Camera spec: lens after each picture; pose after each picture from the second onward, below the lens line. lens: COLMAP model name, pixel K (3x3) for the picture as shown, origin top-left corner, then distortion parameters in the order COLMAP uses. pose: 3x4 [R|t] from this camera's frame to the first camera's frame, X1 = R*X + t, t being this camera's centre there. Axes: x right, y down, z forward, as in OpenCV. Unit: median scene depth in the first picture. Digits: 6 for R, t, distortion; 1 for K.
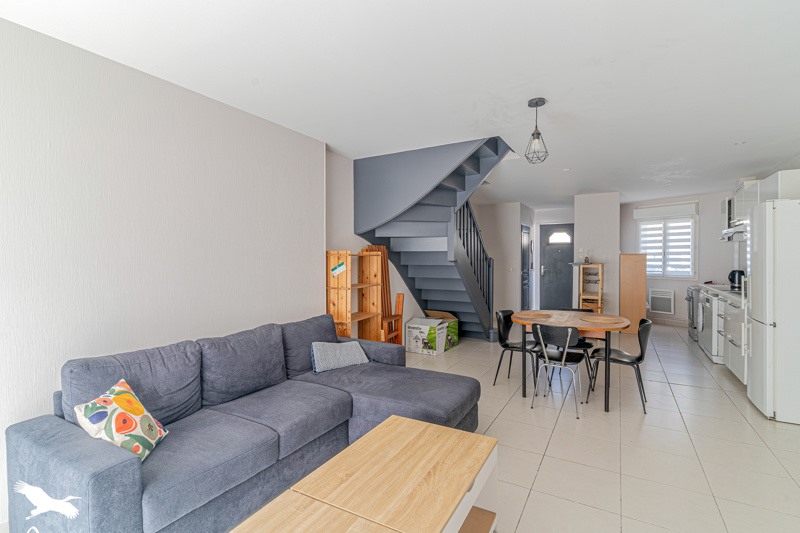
lens RADIAL K [[390.3, 0, 401.8], [0, 390.3, 266.1], [0, 0, 1]] dist [-0.002146, -0.000359]
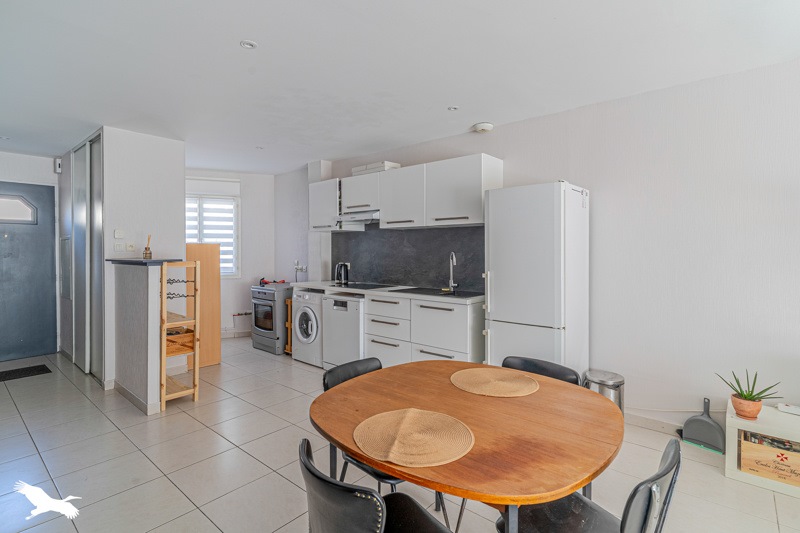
lens RADIAL K [[390.3, 0, 399.6], [0, 390.3, 259.7], [0, 0, 1]] dist [-0.002146, -0.000359]
pose [[0.203919, -0.019848, 0.978787, 0.025753], [0.022059, 0.999634, 0.015675, -0.005953], [-0.978739, 0.018395, 0.204282, 0.504595]]
